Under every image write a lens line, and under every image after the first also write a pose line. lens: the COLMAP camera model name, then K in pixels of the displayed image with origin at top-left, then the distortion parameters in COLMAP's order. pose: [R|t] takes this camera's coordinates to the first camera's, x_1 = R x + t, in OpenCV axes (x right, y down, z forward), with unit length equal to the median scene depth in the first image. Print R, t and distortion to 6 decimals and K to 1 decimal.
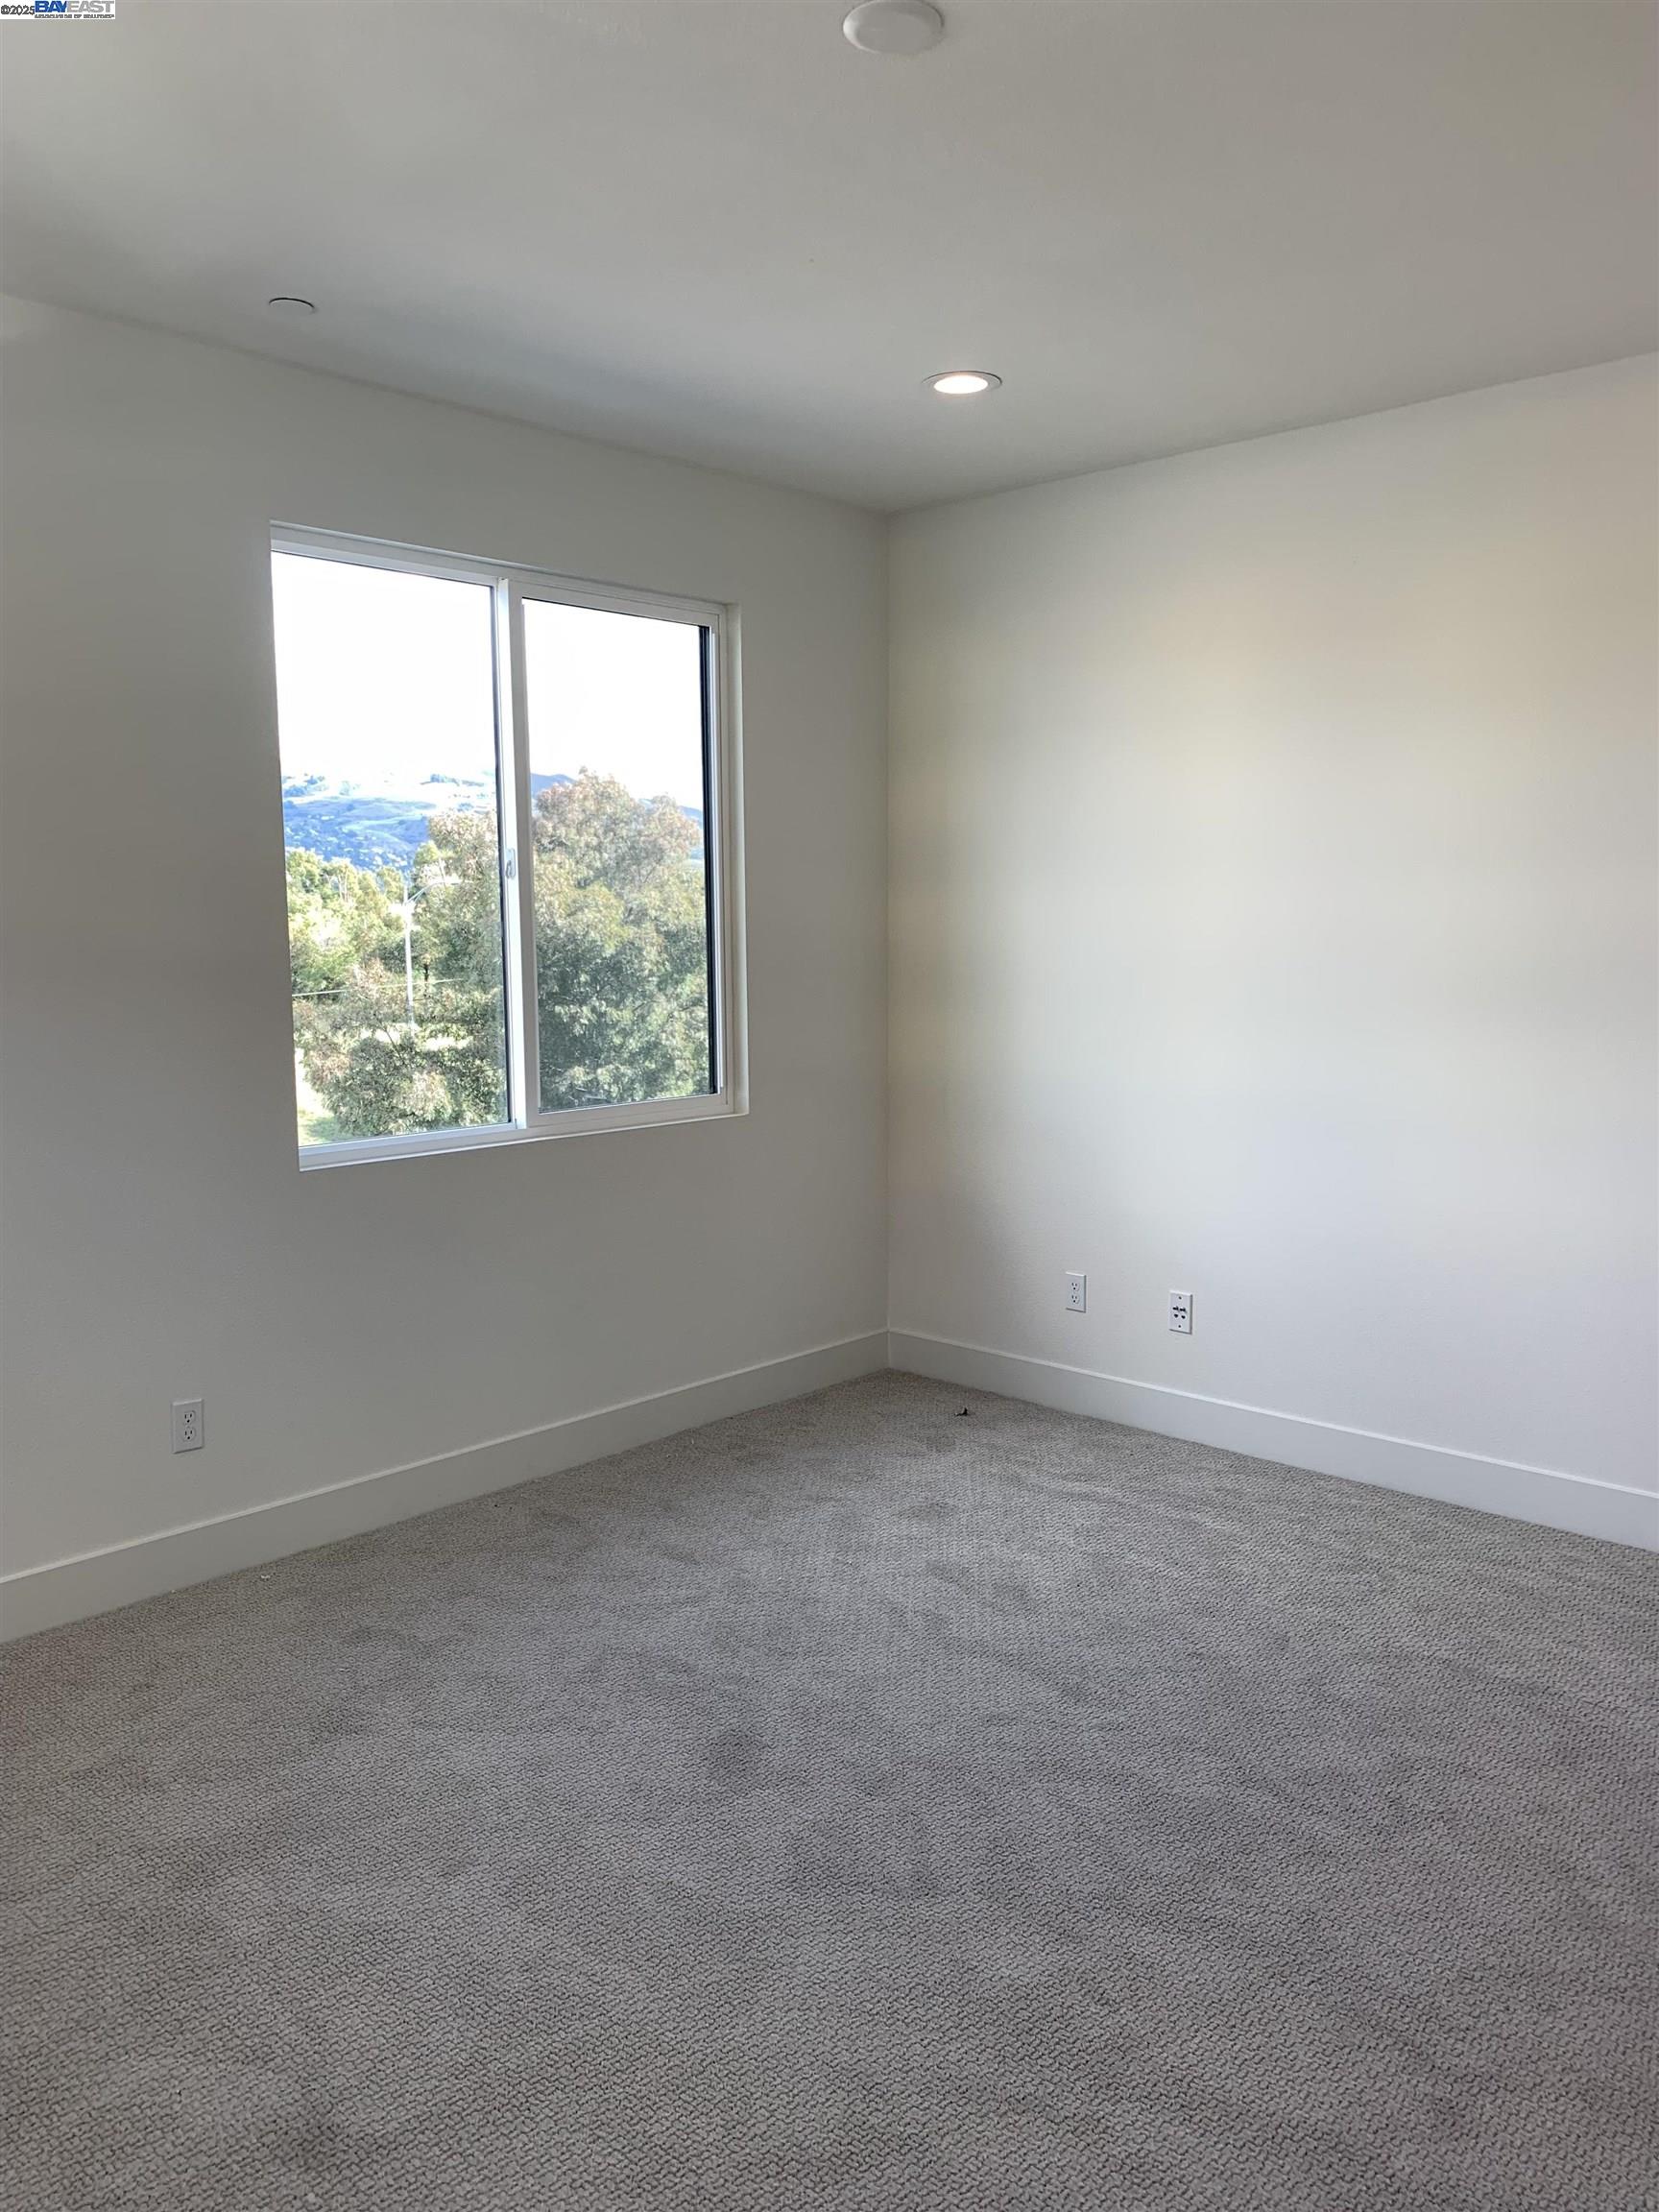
lens RADIAL K [[1696.6, 0, 829.5], [0, 1696.6, 1106.0], [0, 0, 1]] dist [0.070109, -0.078351]
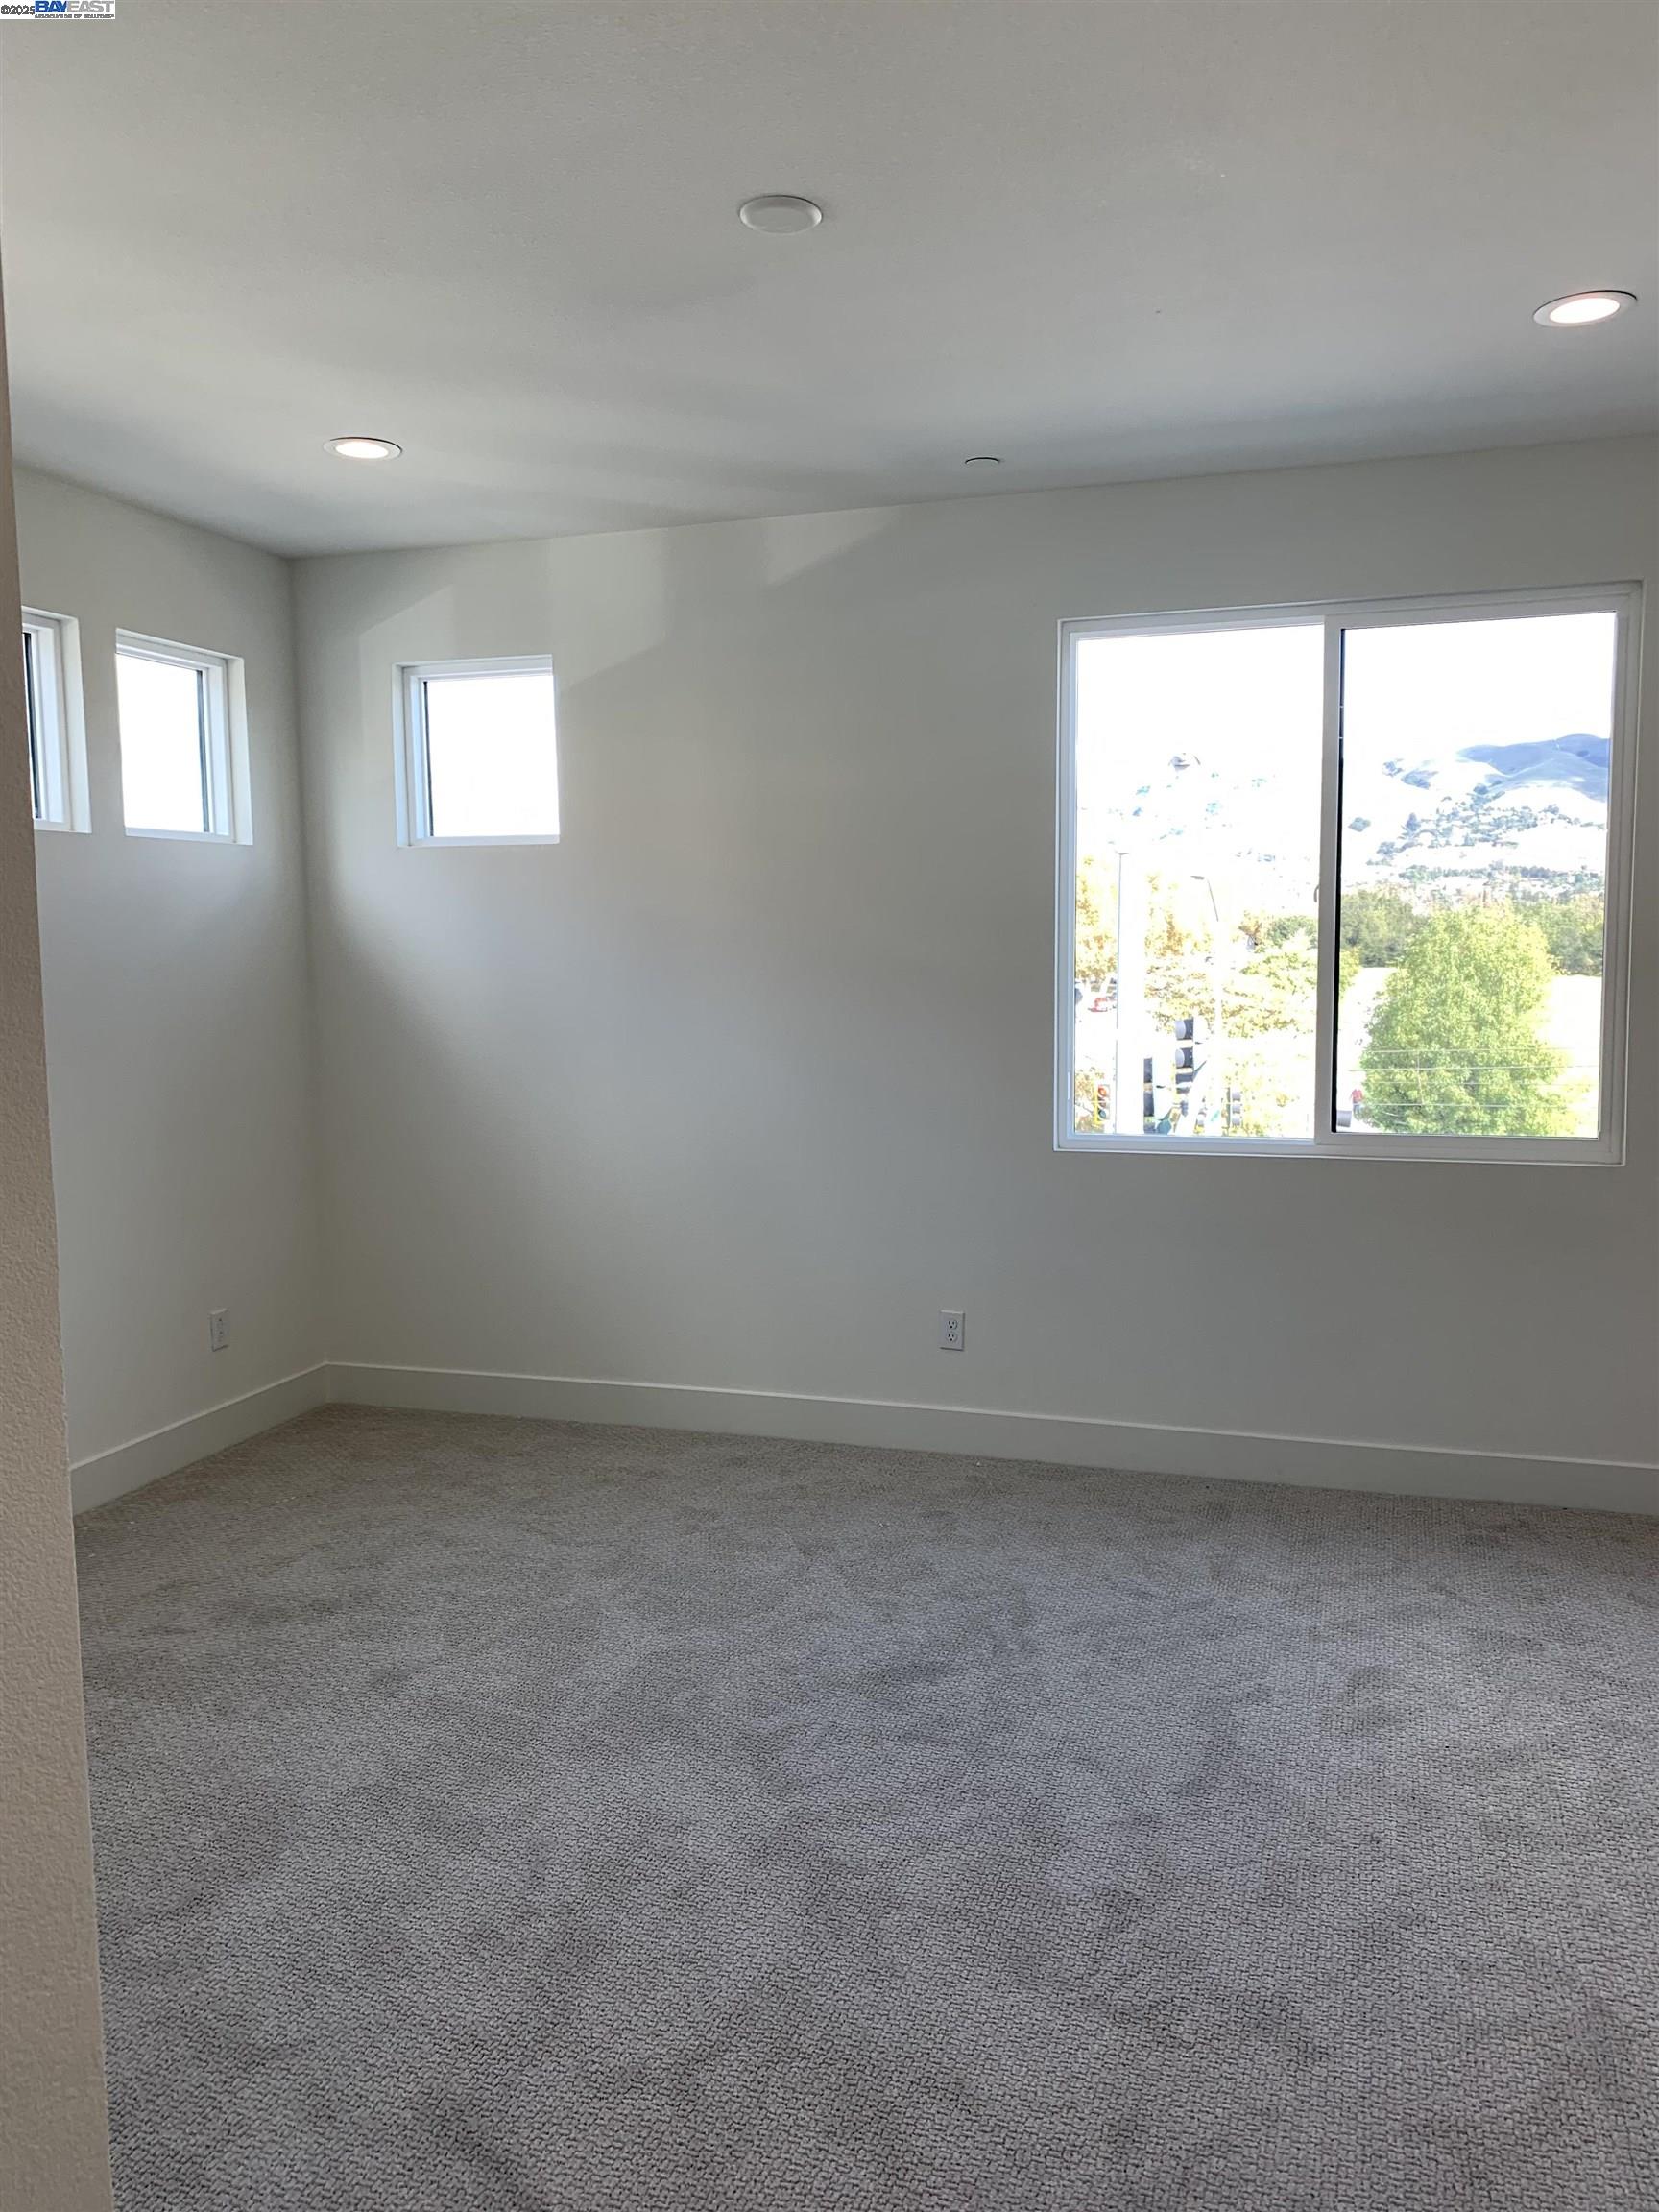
lens RADIAL K [[1696.6, 0, 829.5], [0, 1696.6, 1106.0], [0, 0, 1]] dist [0.070109, -0.078351]
pose [[0.453253, 0.100233, -0.885728, 0.704262], [-0.104138, 0.992808, 0.059060, -0.048324], [0.885278, 0.065469, 0.460431, 0.314275]]
